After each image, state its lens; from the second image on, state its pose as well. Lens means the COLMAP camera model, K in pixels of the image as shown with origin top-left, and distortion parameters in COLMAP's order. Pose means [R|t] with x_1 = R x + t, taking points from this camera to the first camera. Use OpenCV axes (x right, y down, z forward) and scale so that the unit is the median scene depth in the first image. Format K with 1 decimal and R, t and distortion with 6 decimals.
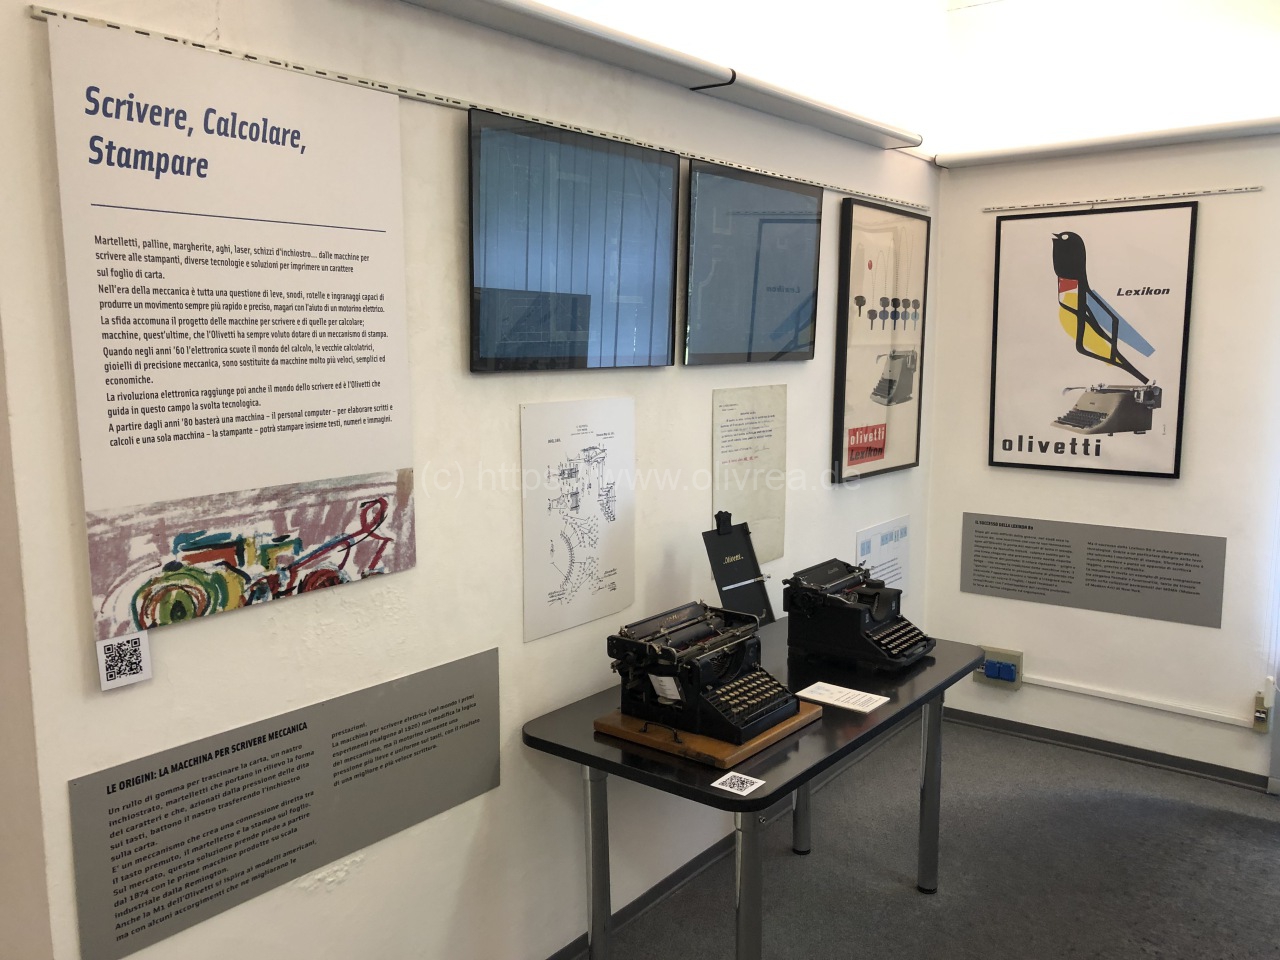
lens RADIAL K [[1058.1, 0, 640.0], [0, 1058.1, 480.0], [0, 0, 1]] dist [0.019154, -0.005525]
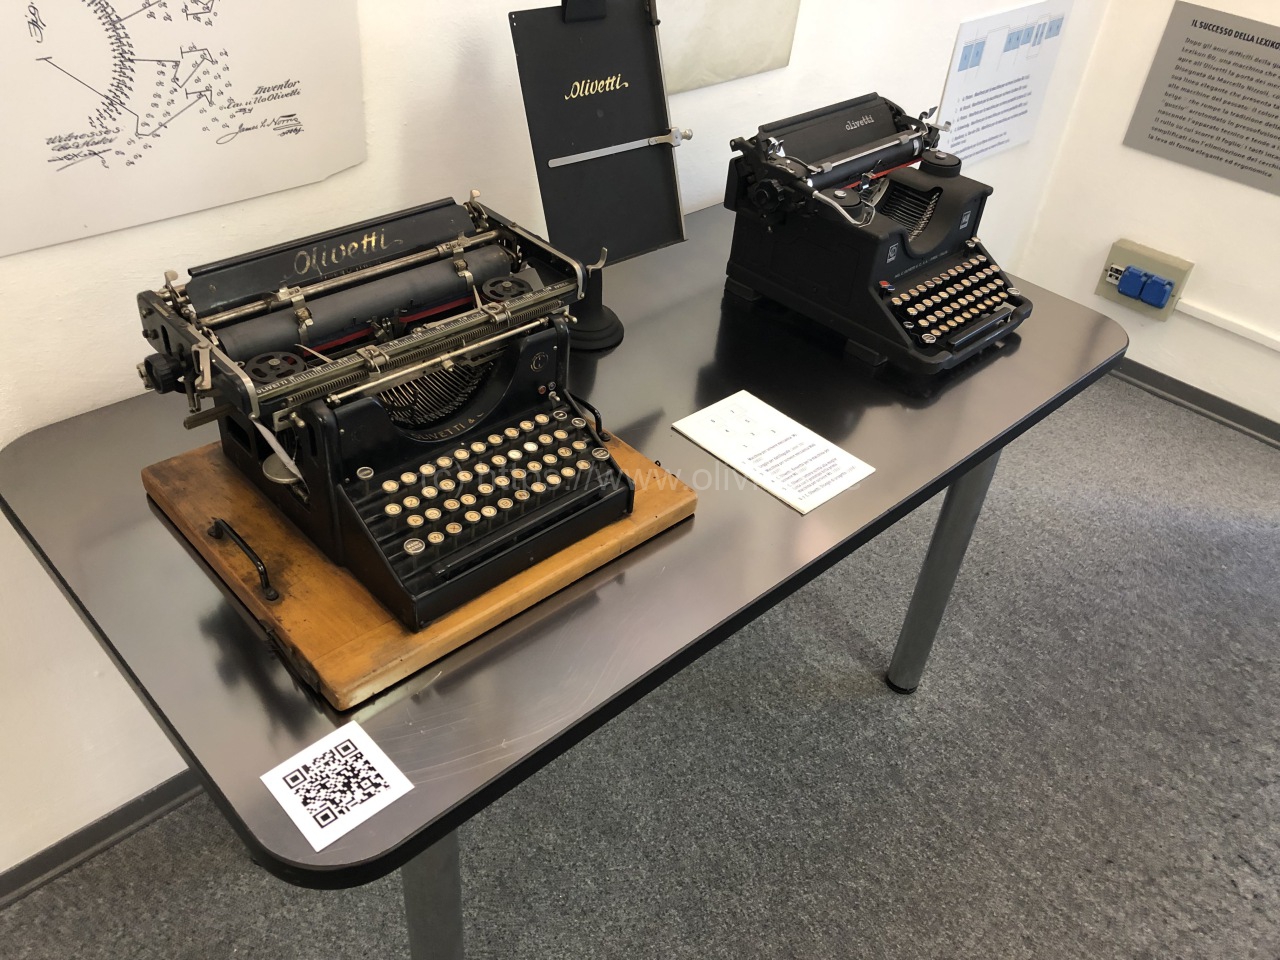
lens RADIAL K [[1058.1, 0, 640.0], [0, 1058.1, 480.0], [0, 0, 1]] dist [0.019154, -0.005525]
pose [[0.986681, 0.151855, -0.058314, 0.145448], [-0.103151, 0.861285, 0.497543, -0.002647], [0.125780, -0.484901, 0.865477, 0.529598]]
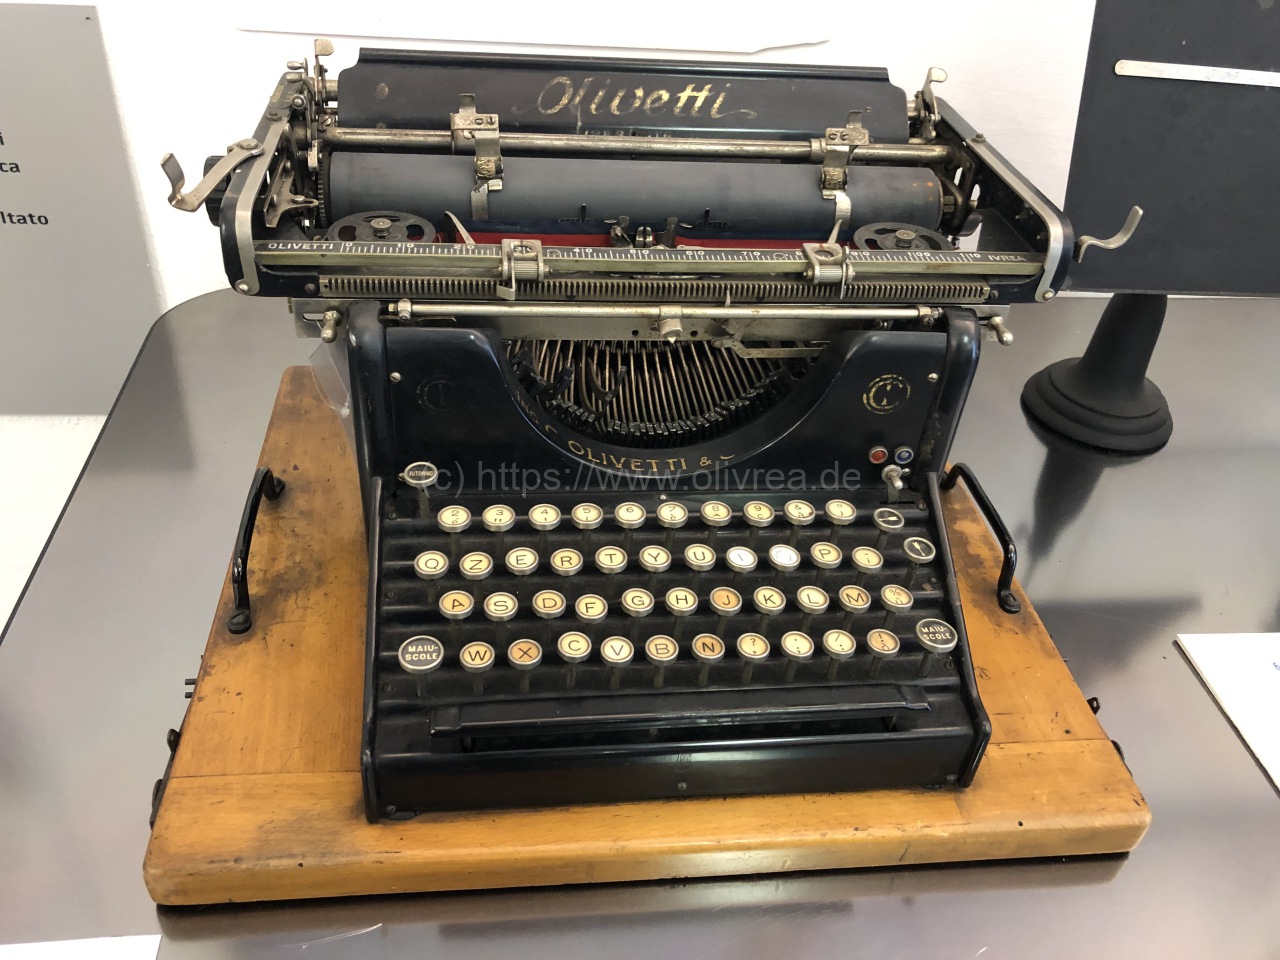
lens RADIAL K [[1059.2, 0, 634.4], [0, 1059.2, 455.8], [0, 0, 1]] dist [0.011361, -0.003202]
pose [[0.699992, 0.464095, -0.542795, 0.151283], [-0.168139, 0.845791, 0.506327, 0.070530], [0.694075, -0.263160, 0.670080, 0.702183]]
